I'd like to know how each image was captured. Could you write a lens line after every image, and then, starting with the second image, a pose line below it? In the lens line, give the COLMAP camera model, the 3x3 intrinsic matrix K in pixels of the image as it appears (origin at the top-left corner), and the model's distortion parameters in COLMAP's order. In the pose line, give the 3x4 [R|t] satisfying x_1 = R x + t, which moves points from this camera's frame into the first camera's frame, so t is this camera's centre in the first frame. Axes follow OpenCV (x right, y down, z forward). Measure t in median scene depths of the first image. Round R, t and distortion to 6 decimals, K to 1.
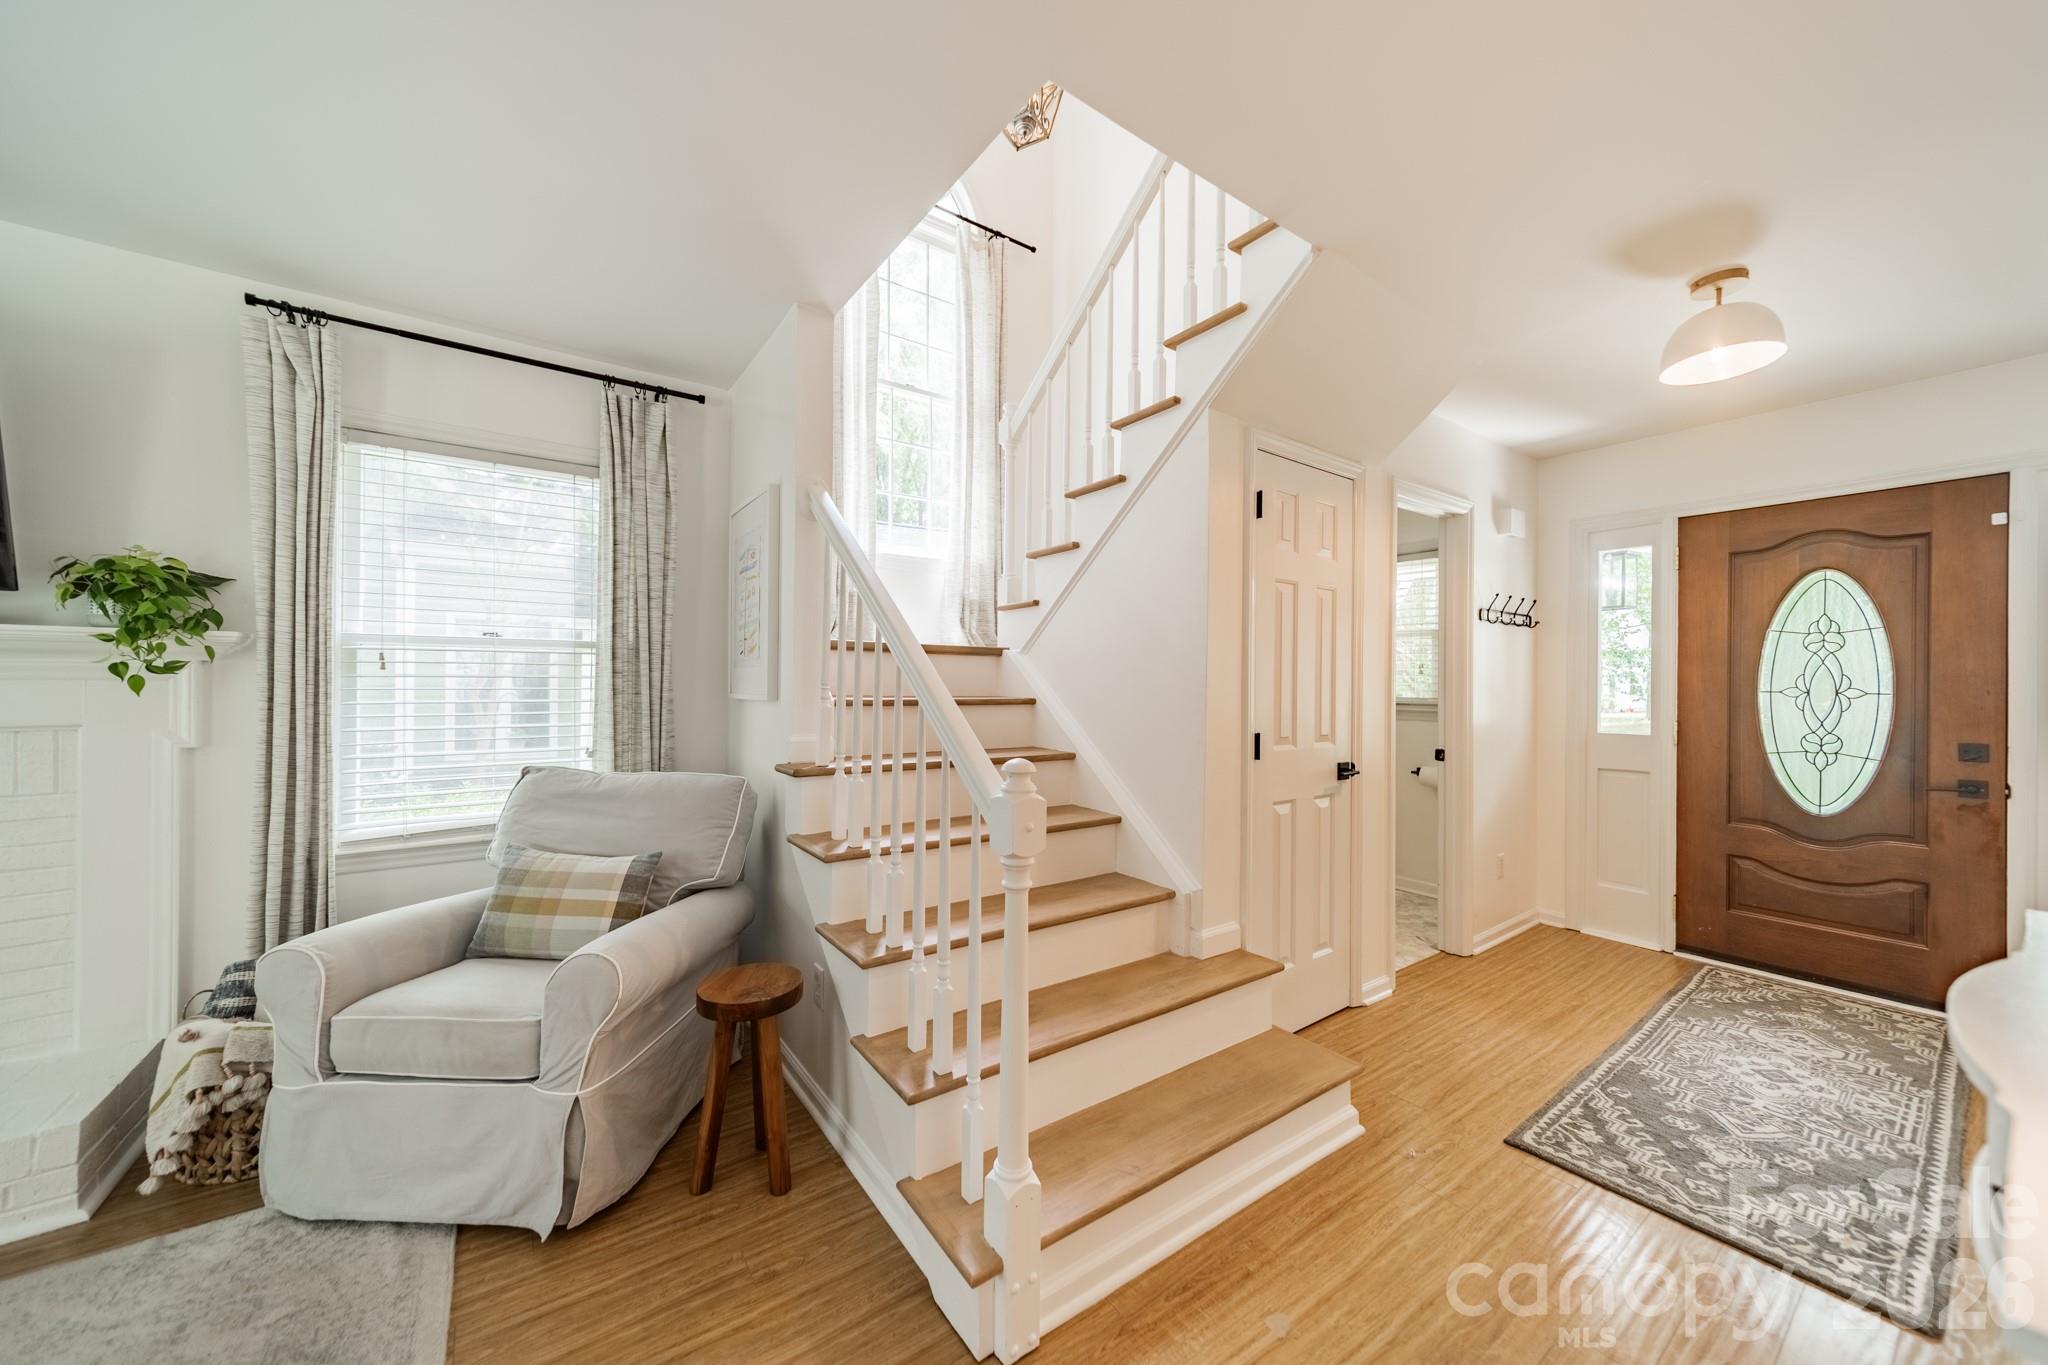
lens RADIAL K [[727.2, 0, 1027.1], [0, 727.2, 681.8], [0, 0, 1]] dist [0.008753, -0.000363]
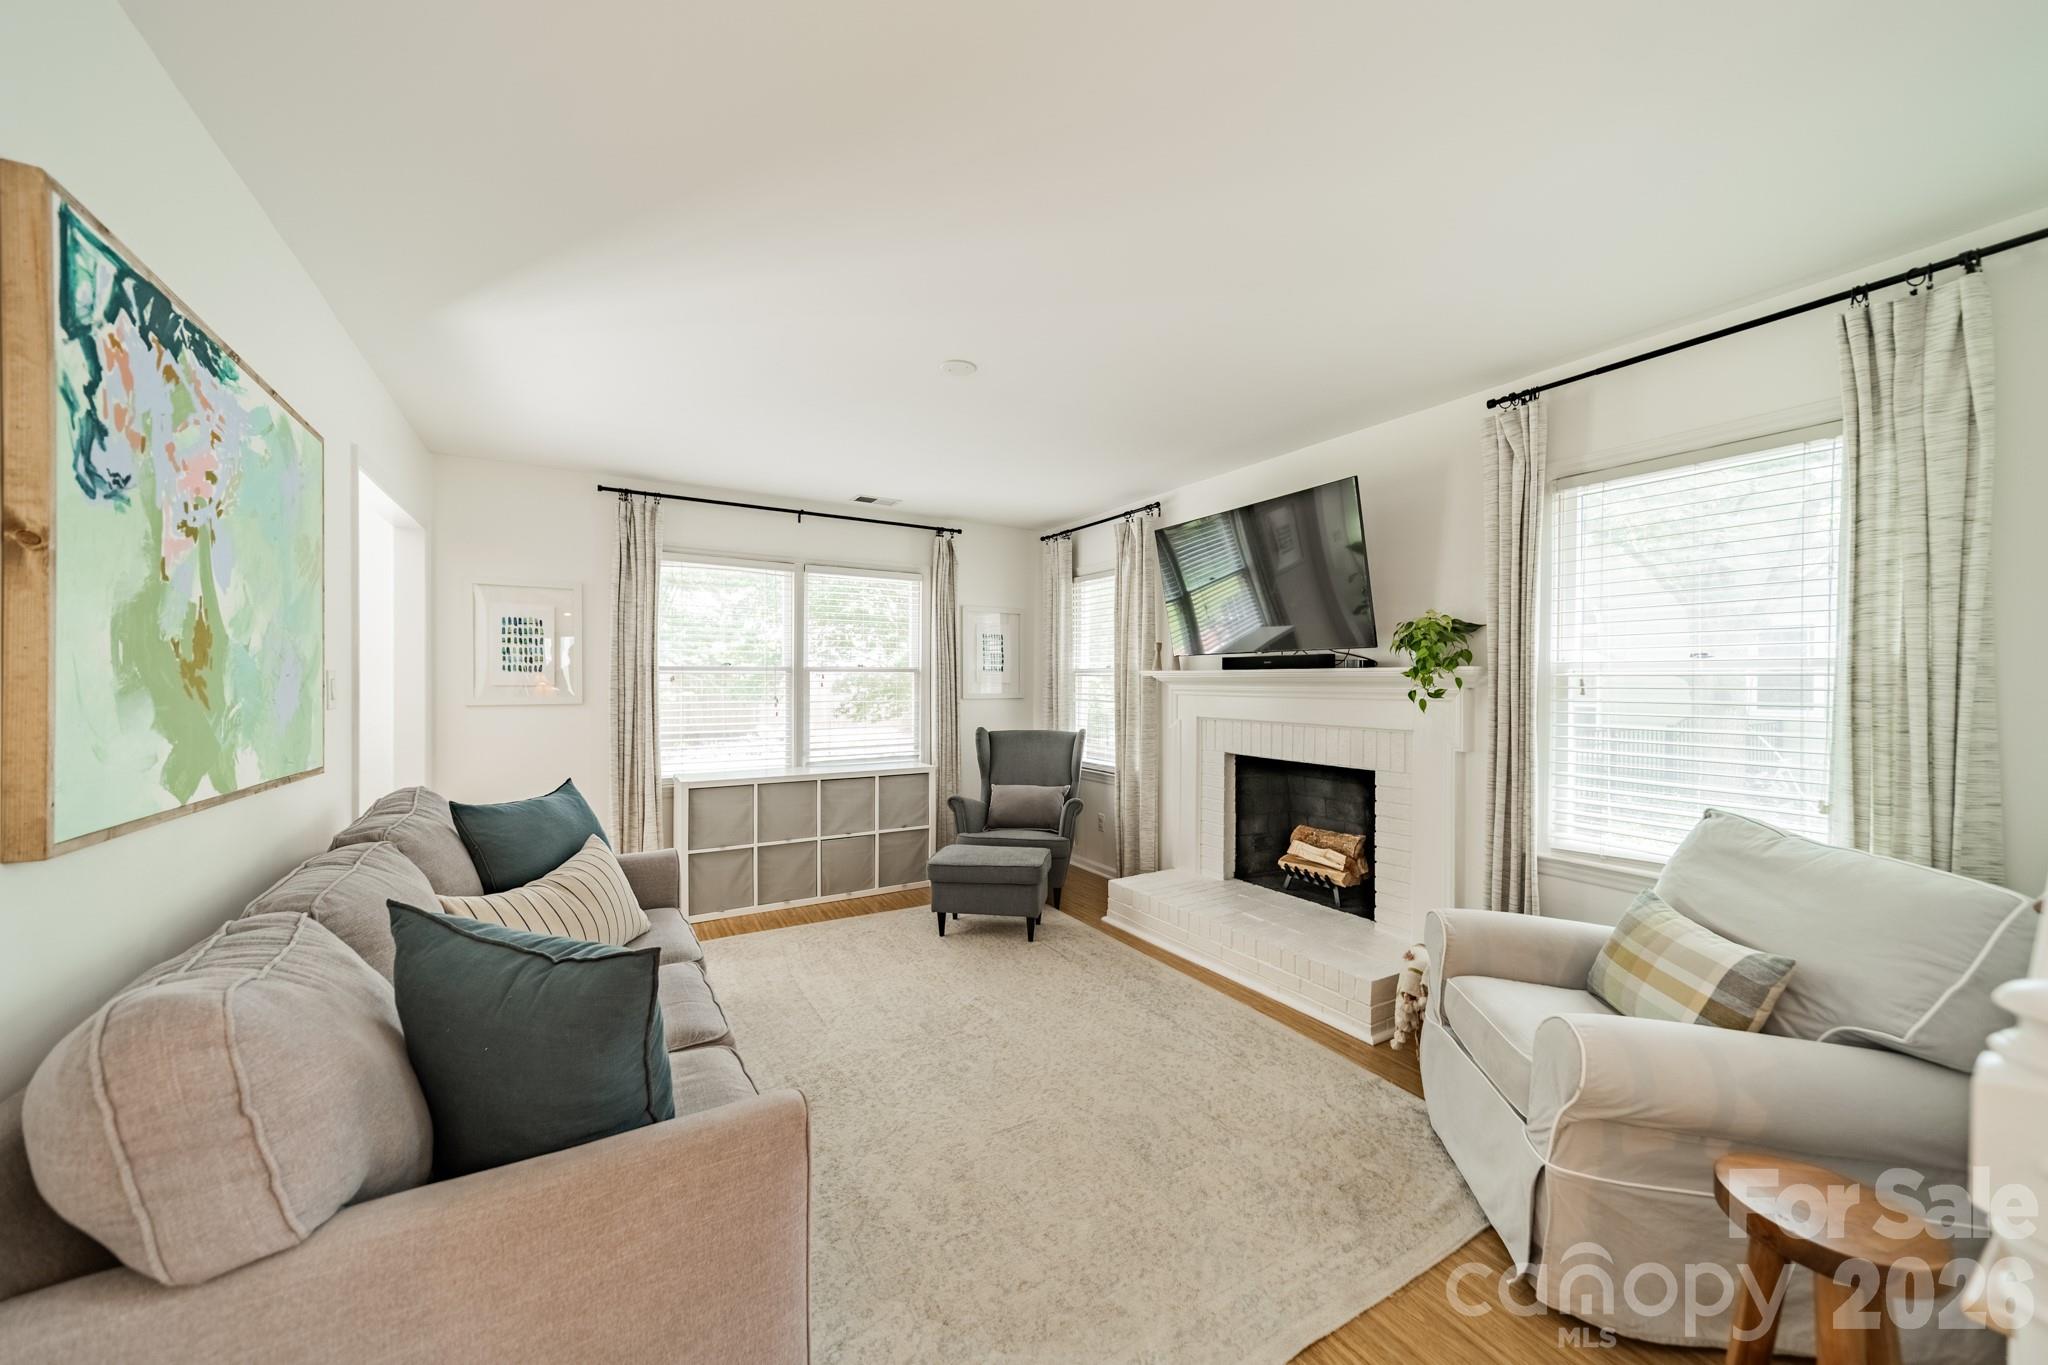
lens RADIAL K [[727.2, 0, 1030.3], [0, 727.2, 685.6], [0, 0, 1]] dist [0.008753, -0.000363]
pose [[-0.082943, 0.001388, -0.996553, 0.257565], [-0.001918, 0.999997, 0.001552, -0.031763], [0.996552, 0.002040, -0.082940, 0.297559]]
